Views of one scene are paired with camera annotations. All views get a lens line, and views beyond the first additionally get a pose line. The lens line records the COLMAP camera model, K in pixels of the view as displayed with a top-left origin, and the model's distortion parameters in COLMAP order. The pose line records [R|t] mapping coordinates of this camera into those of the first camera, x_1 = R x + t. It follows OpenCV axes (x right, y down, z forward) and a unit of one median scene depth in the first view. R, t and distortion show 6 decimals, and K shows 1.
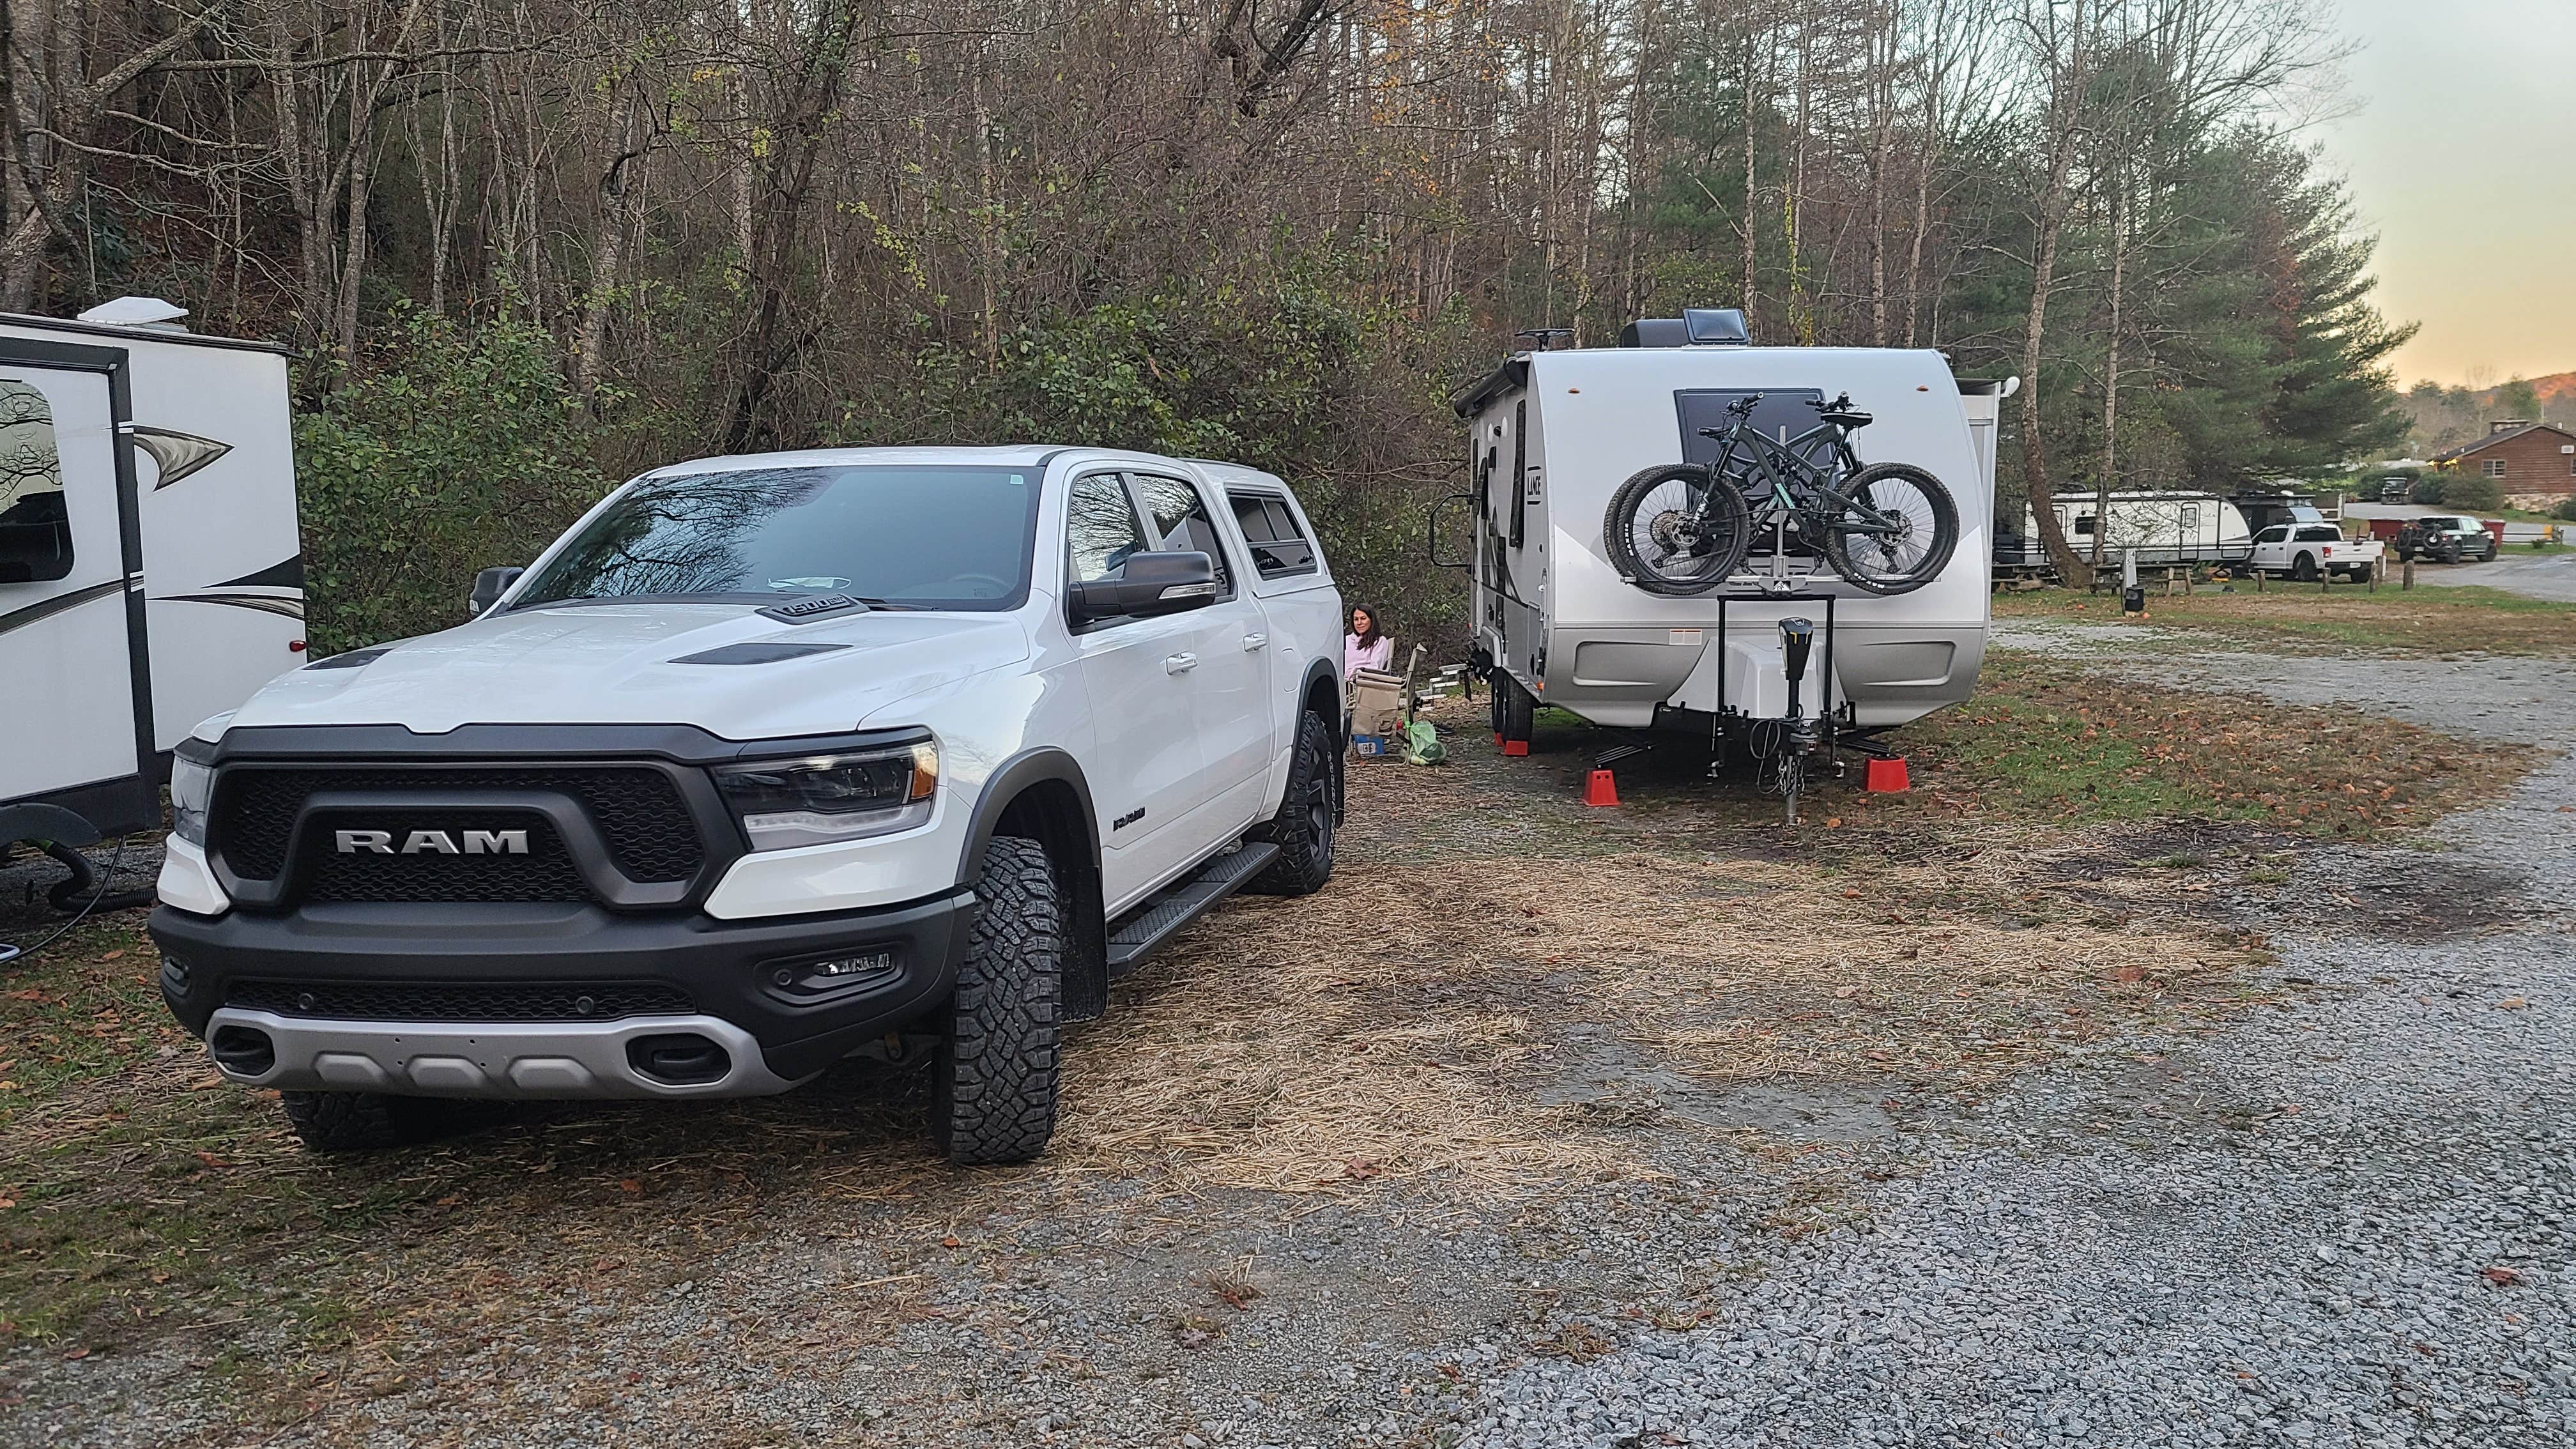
lens RADIAL K [[1944.8, 0, 1283.7], [0, 1944.8, 688.3], [0, 0, 1]] dist [0.051081, -0.008744]
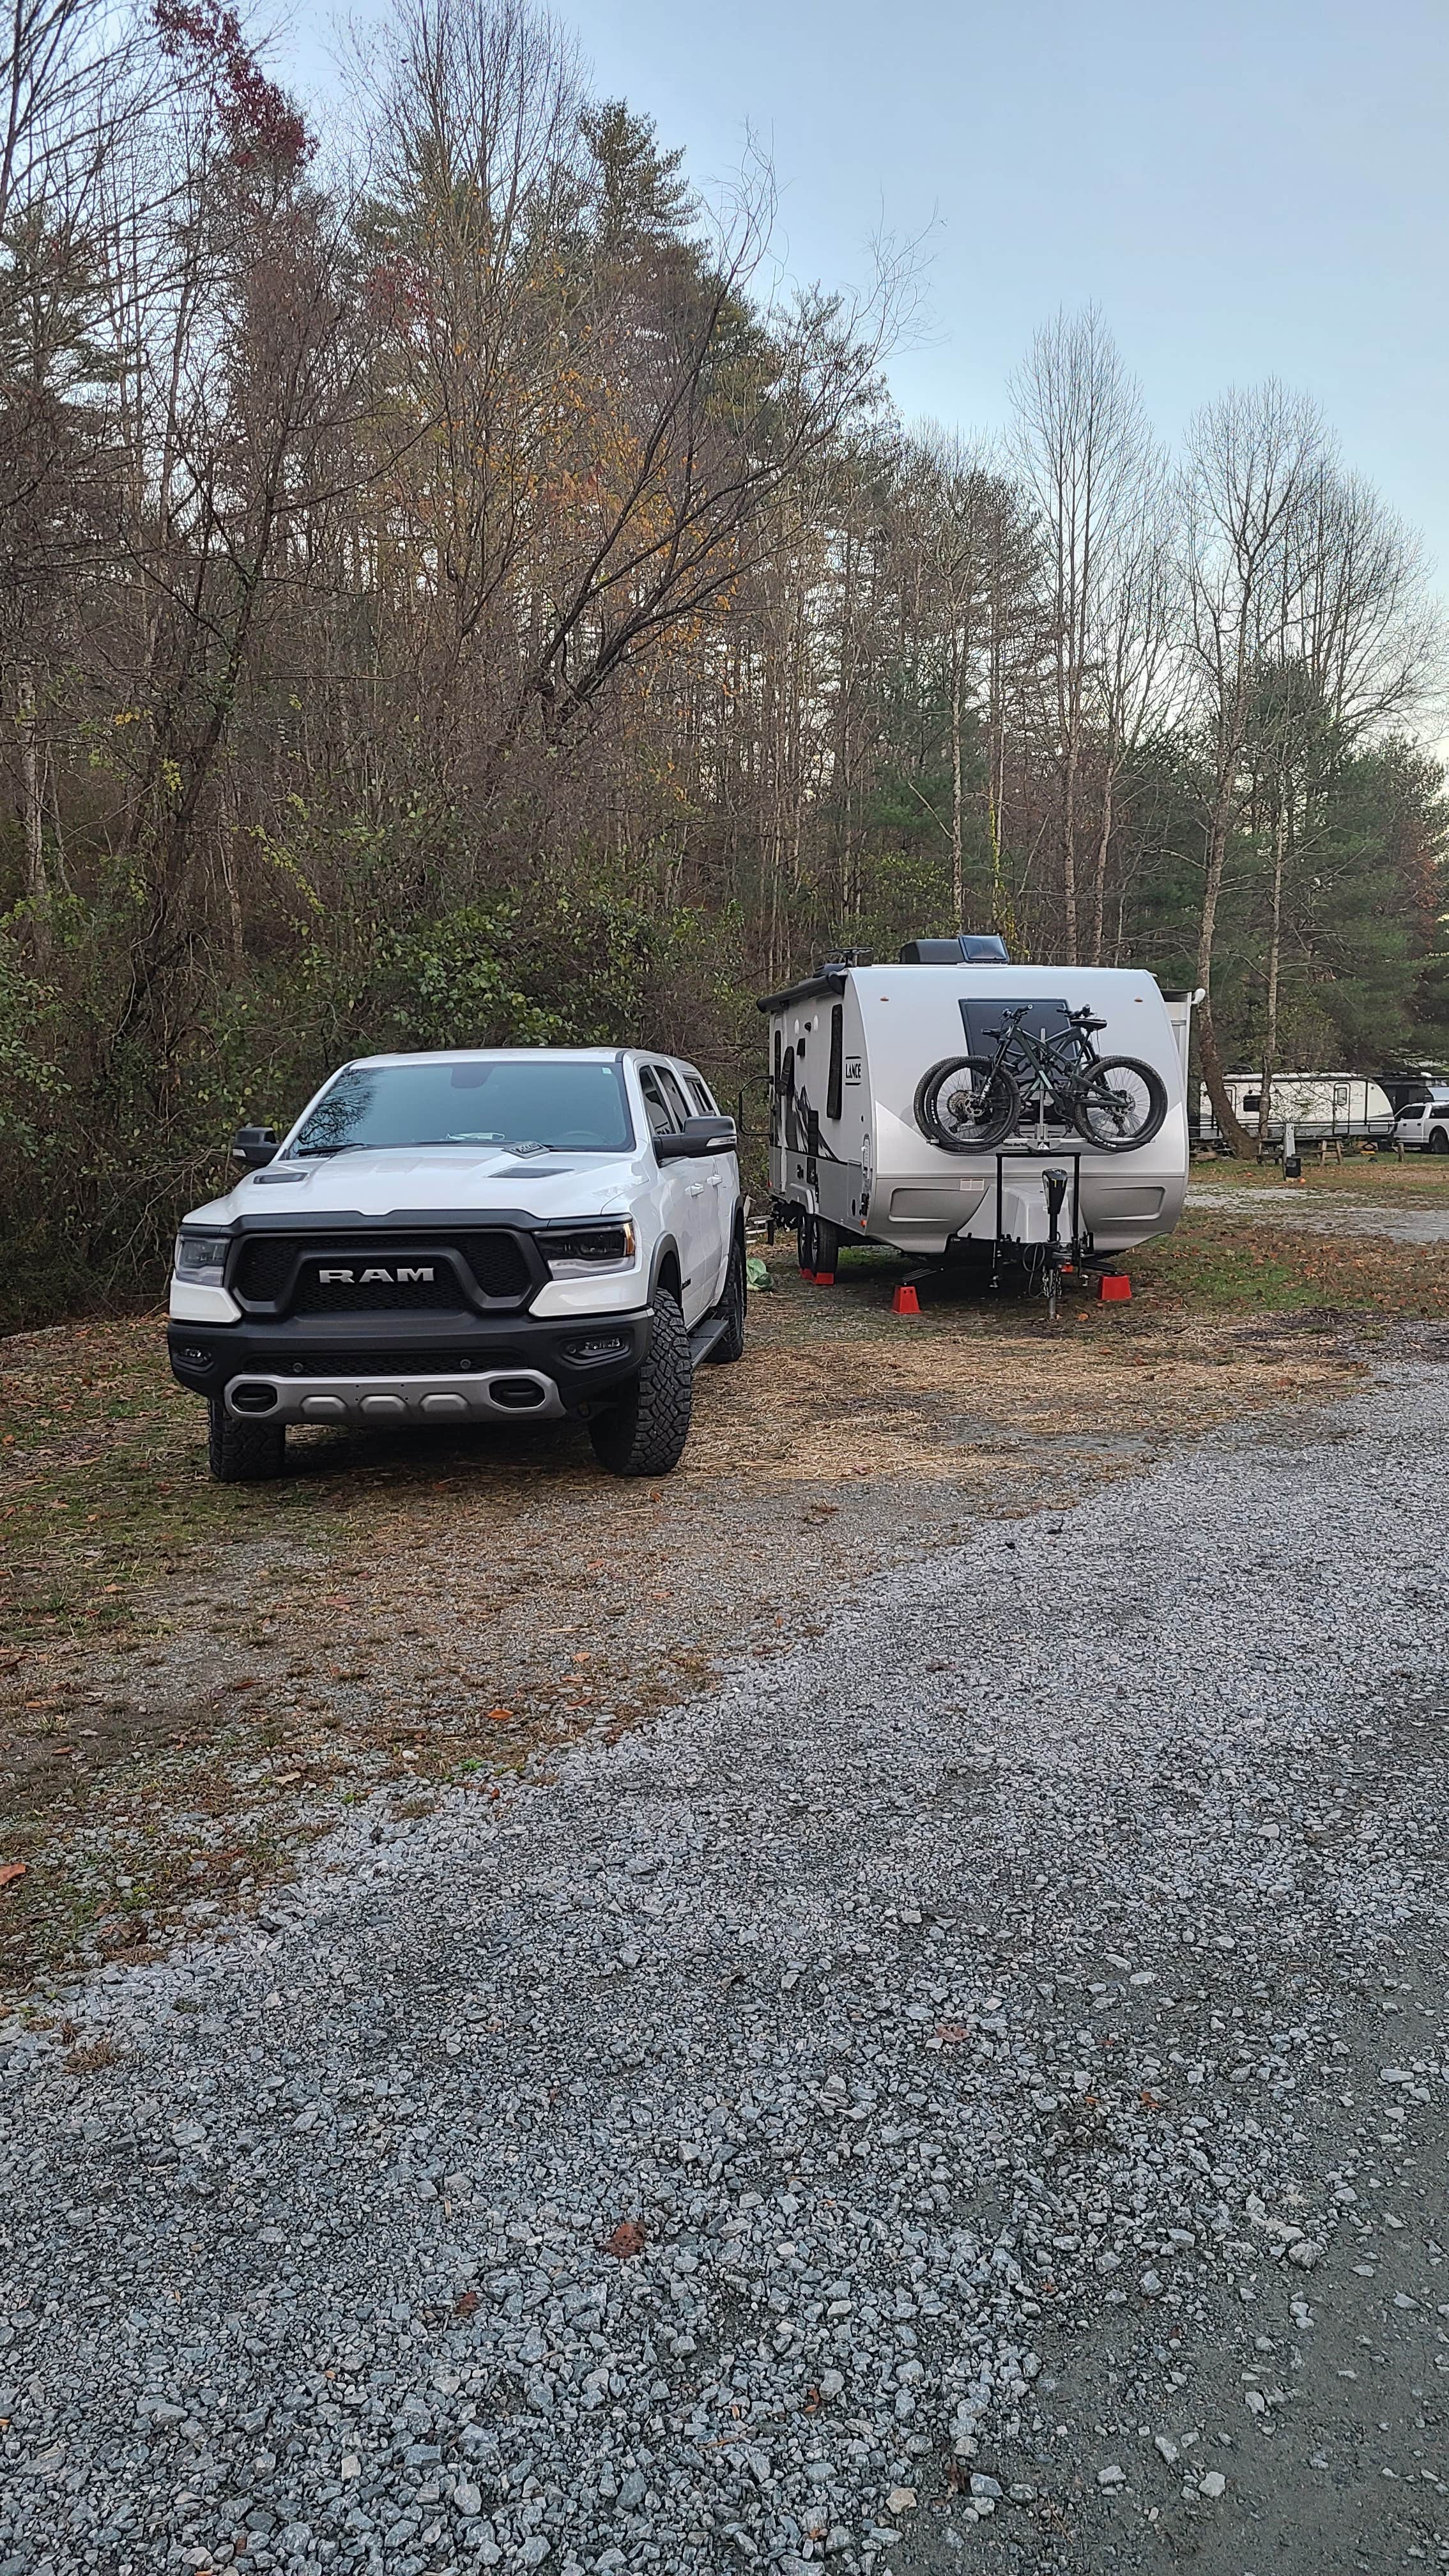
lens RADIAL K [[1944.8, 0, 724.5], [0, 1944.8, 1288.0], [0, 0, 1]] dist [0.051081, -0.008744]
pose [[0.992278, -0.010391, 0.123599, -0.118033], [0.008962, 0.999887, 0.012106, 0.024685], [-0.123711, -0.010905, 0.992258, -0.283503]]
